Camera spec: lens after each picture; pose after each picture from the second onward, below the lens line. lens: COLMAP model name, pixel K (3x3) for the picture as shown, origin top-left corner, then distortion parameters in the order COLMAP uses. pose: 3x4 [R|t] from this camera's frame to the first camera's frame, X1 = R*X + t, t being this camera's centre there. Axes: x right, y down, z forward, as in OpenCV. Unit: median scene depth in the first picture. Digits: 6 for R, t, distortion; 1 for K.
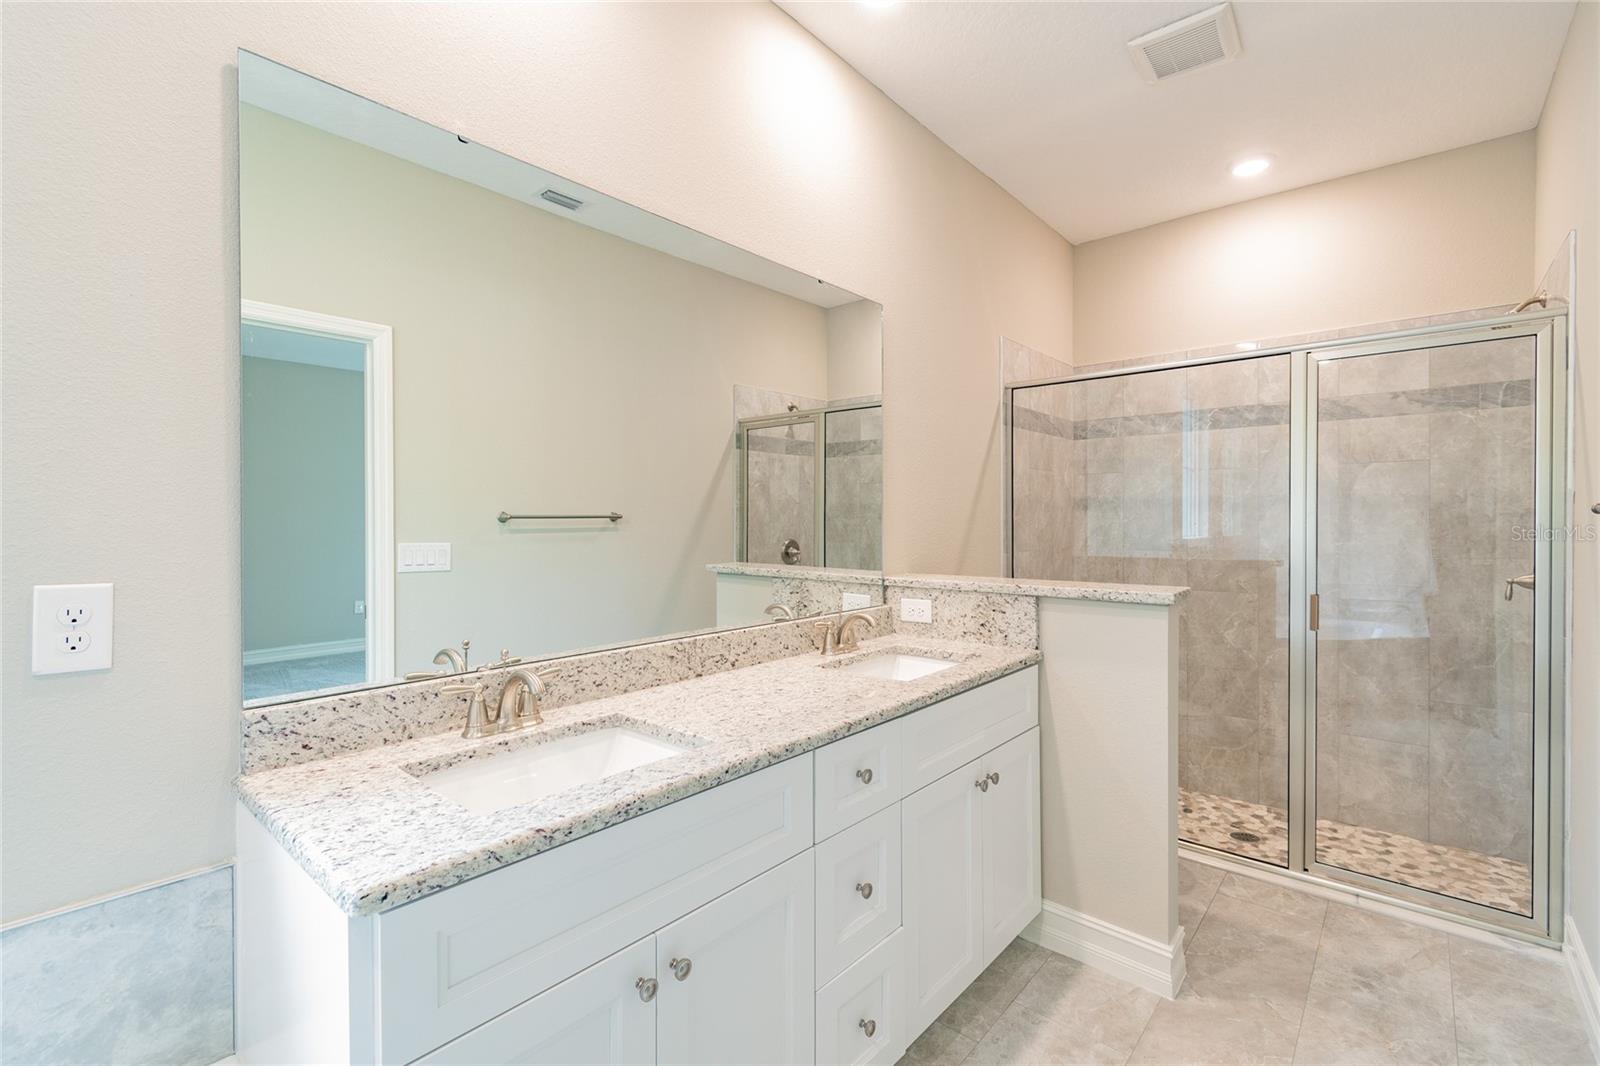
lens RADIAL K [[711.1, 0, 789.8], [0, 711.1, 523.4], [0, 0, 1]] dist [0.005095, -0.003074]
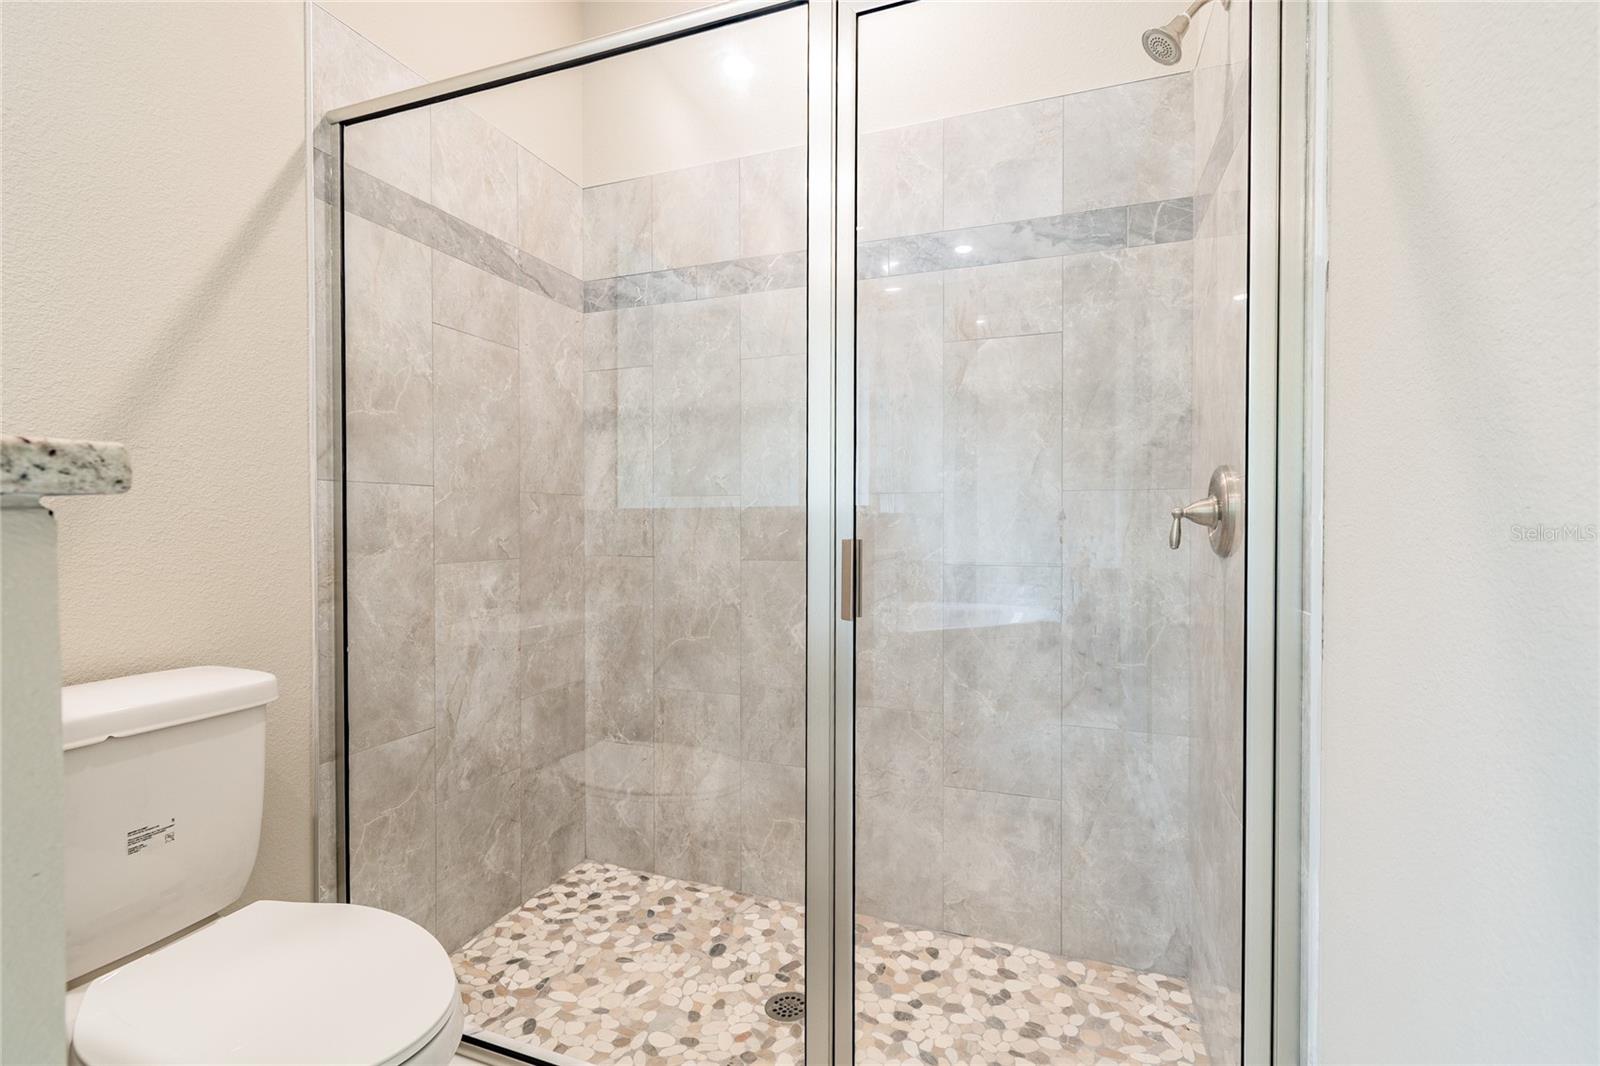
lens RADIAL K [[711.1, 0, 794.8], [0, 711.1, 526.1], [0, 0, 1]] dist [0.005095, -0.003074]
pose [[0.935968, 0.001199, 0.352083, 0.457333], [-0.001171, 0.999999, -0.000293, 0.076623], [-0.352083, -0.000138, 0.935969, 0.497483]]
